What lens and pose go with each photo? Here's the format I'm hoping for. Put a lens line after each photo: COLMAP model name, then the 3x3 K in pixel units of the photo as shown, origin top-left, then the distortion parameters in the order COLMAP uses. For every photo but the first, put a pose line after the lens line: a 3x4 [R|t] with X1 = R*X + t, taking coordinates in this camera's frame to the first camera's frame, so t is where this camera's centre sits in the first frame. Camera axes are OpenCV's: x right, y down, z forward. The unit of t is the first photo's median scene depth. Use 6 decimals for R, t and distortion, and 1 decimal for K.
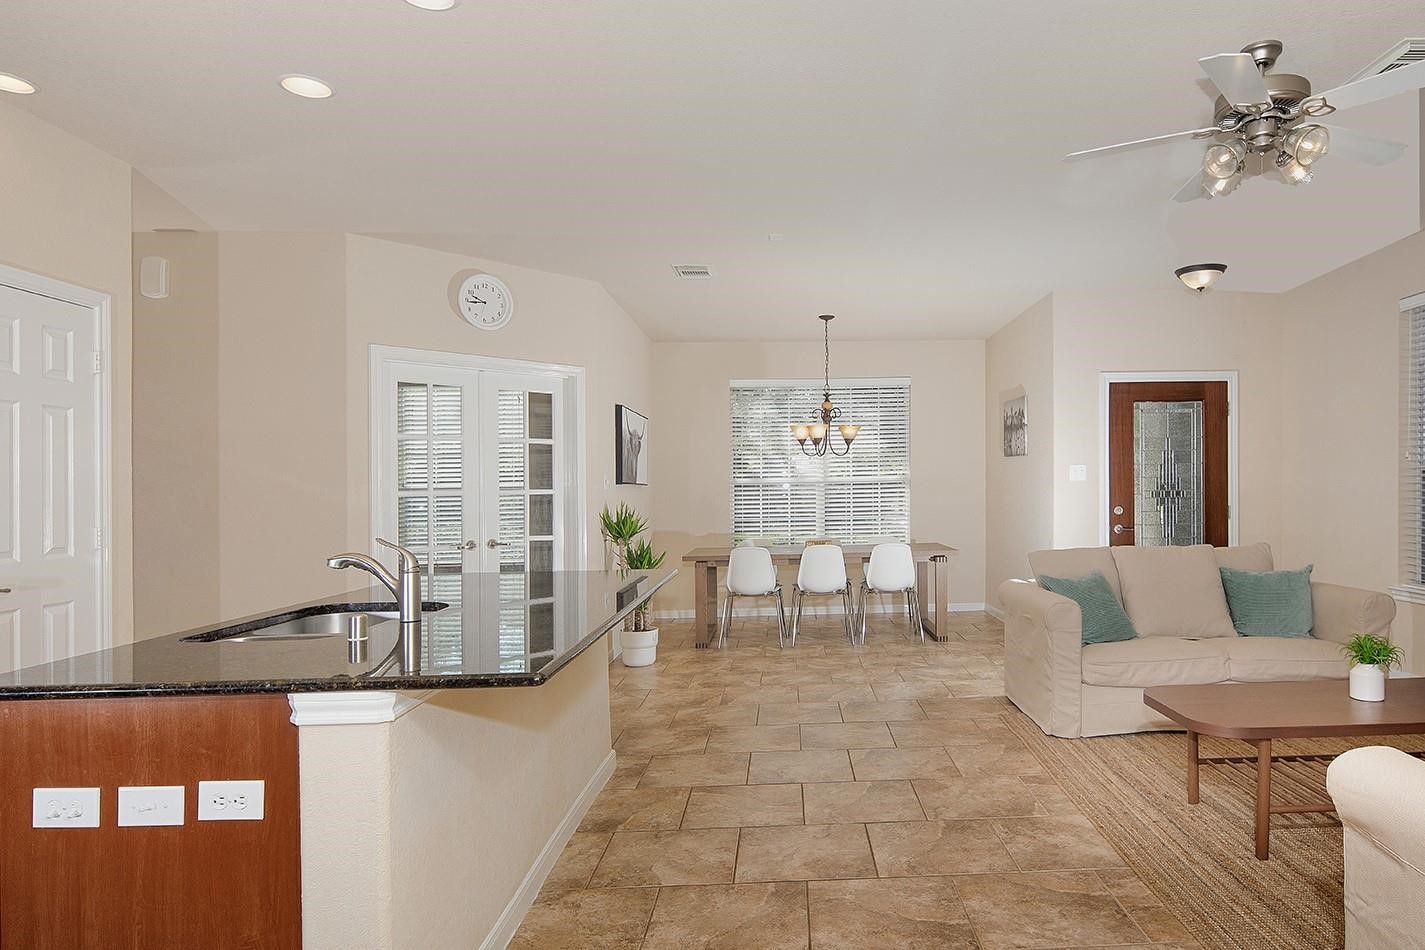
lens RADIAL K [[719.0, 0, 712.5], [0, 719.0, 475.0], [0, 0, 1]] dist [-0.001009, -0.000329]
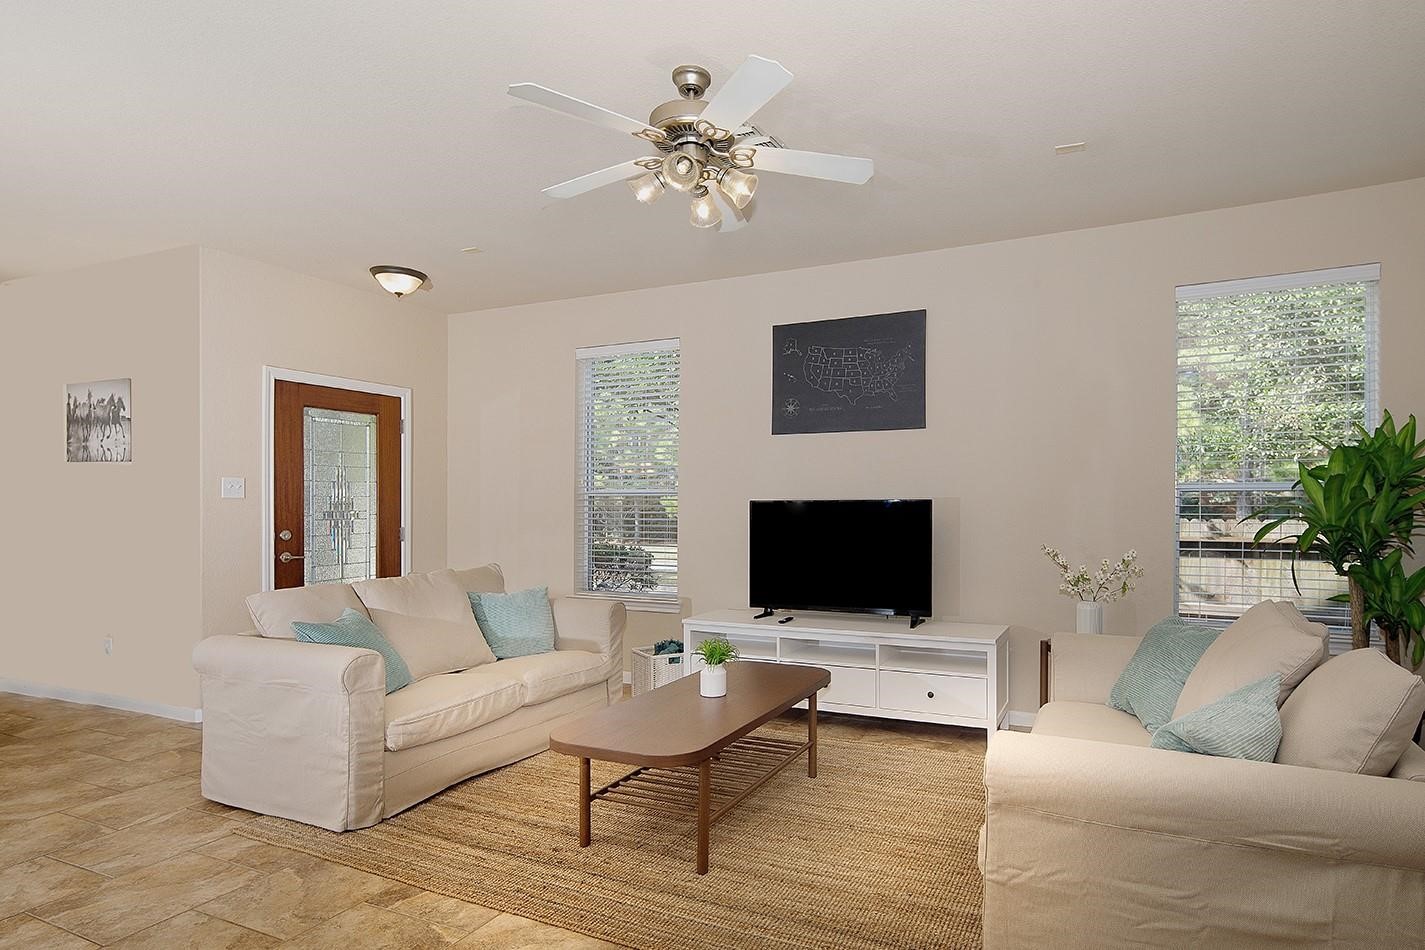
lens RADIAL K [[791.0, 0, 712.2], [0, 791.0, 518.6], [0, 0, 1]] dist [0.006473, 0.000976]
pose [[0.389677, -0.005205, 0.920937, -0.076761], [-0.023972, 0.999588, 0.015793, 0.003501], [-0.920640, -0.028231, 0.389391, 0.160561]]
